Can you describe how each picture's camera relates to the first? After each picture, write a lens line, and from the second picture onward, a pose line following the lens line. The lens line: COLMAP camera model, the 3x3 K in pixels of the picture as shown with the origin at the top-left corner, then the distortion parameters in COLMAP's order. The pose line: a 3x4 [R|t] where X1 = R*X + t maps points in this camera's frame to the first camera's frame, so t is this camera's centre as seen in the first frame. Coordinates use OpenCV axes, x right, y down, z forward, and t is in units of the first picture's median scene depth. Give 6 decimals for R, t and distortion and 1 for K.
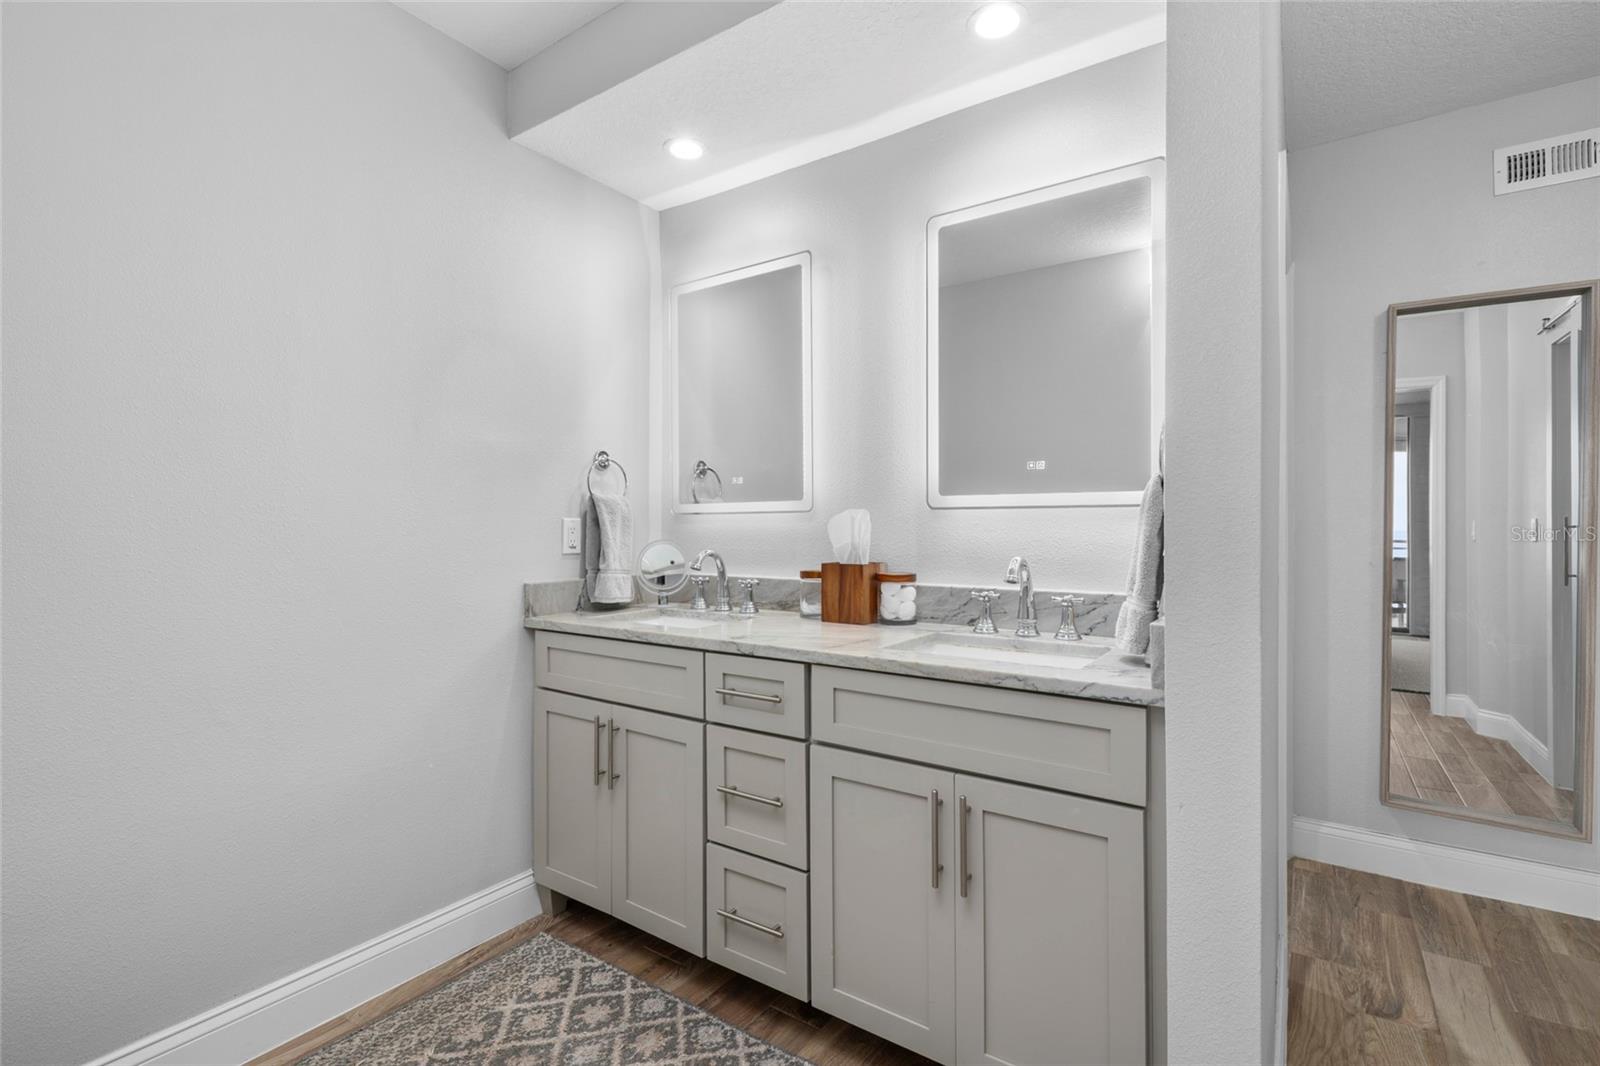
lens RADIAL K [[723.1, 0, 803.8], [0, 723.1, 528.1], [0, 0, 1]] dist [-0.004739, -0.001514]
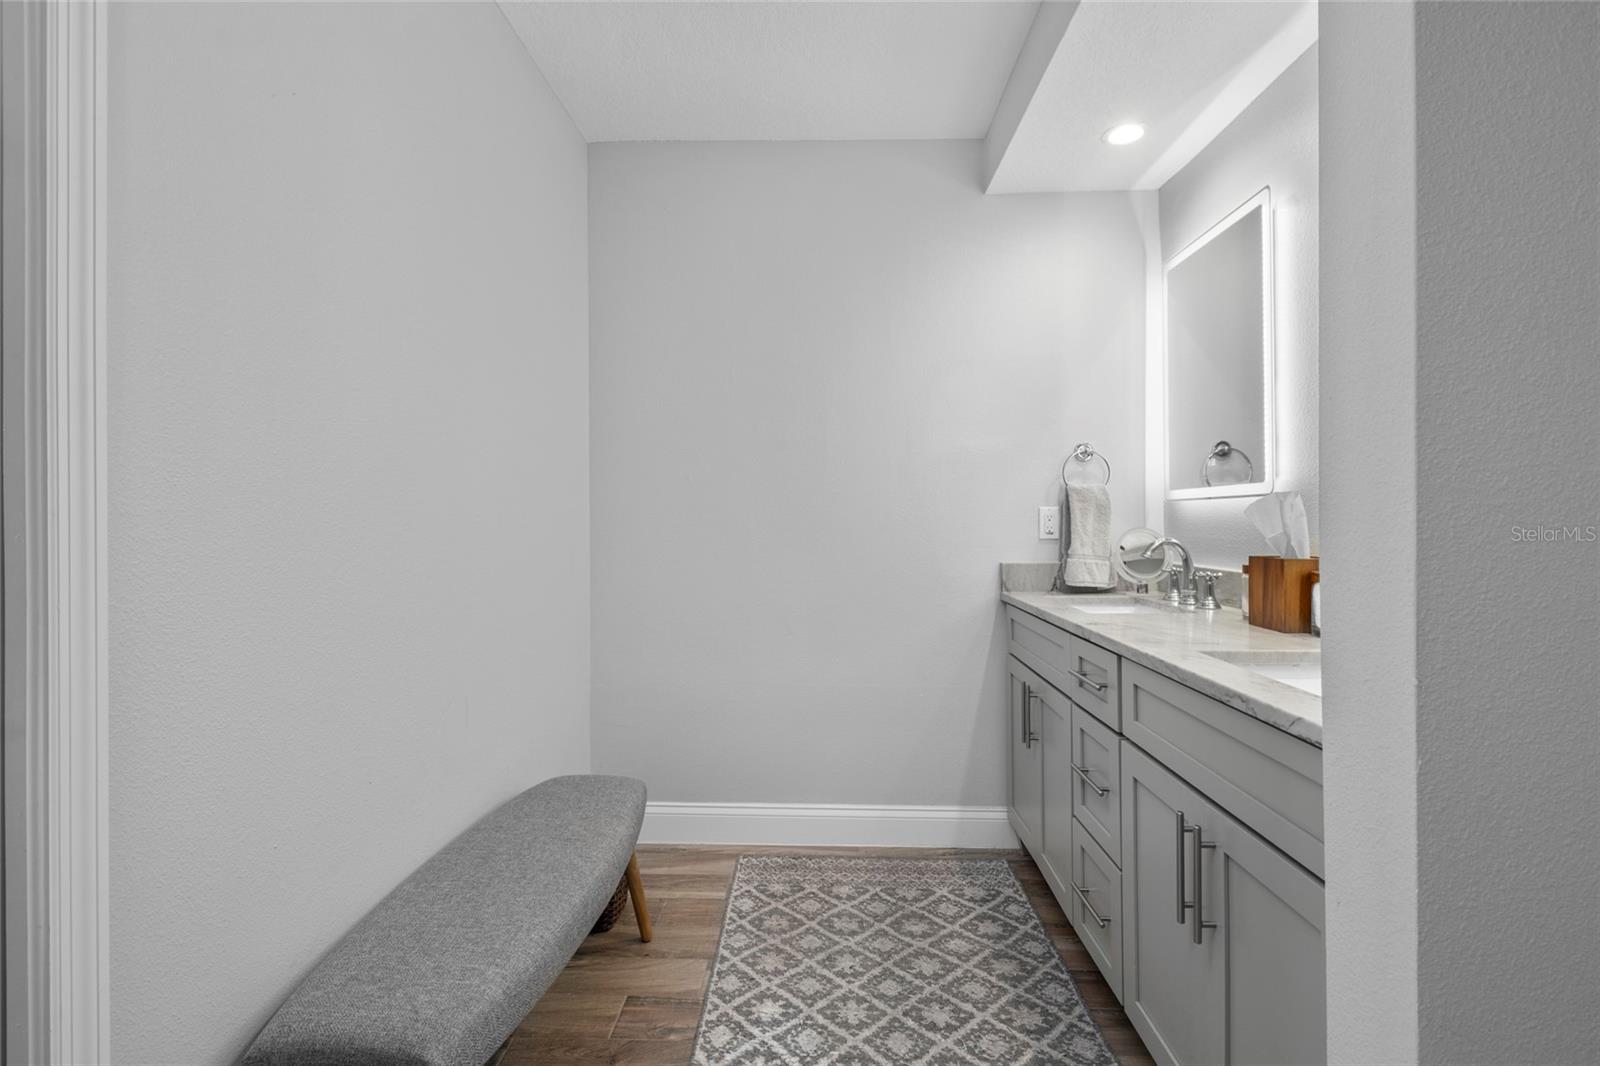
lens RADIAL K [[723.1, 0, 801.9], [0, 723.1, 525.7], [0, 0, 1]] dist [-0.004739, -0.001514]
pose [[0.534826, 0.009143, -0.844912, 0.467499], [-0.000083, 0.999942, 0.010768, 0.003756], [0.844962, -0.005689, 0.534796, 0.099929]]
